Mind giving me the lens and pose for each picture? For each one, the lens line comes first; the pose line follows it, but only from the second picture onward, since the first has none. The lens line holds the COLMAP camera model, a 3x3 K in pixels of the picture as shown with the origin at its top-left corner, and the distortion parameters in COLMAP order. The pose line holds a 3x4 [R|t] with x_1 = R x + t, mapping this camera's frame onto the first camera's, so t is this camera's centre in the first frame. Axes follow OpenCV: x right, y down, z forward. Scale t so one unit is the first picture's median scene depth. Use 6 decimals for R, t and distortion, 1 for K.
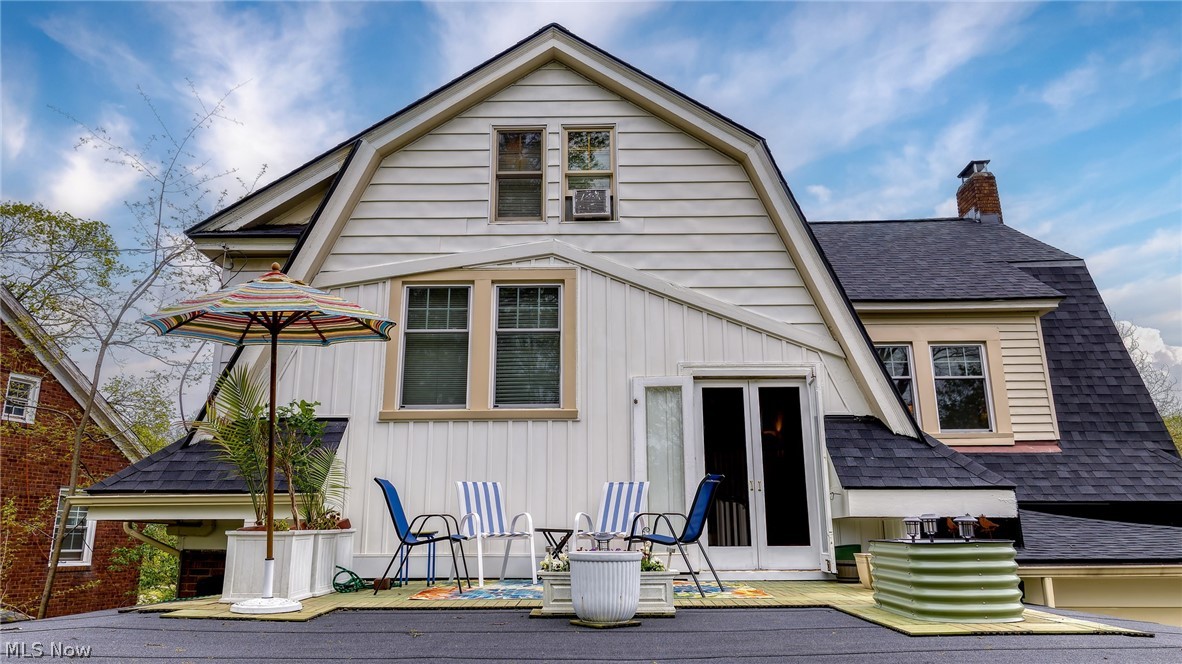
lens RADIAL K [[816.7, 0, 585.9], [0, 816.7, 327.4], [0, 0, 1]] dist [-0.005056, -0.003598]
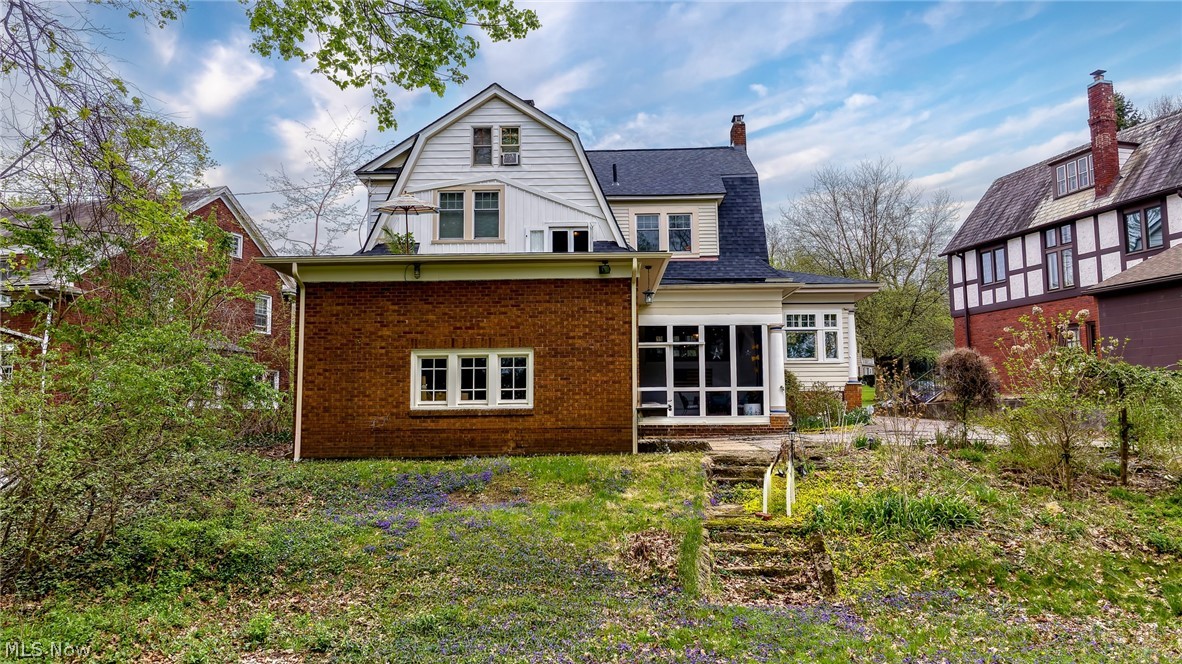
lens RADIAL K [[816.7, 0, 599.9], [0, 816.7, 330.0], [0, 0, 1]] dist [-0.005056, -0.003598]
pose [[0.999957, -0.005622, 0.007417, 0.263933], [0.004410, 0.988003, 0.154374, -0.016323], [-0.008196, -0.154334, 0.987985, -1.604343]]
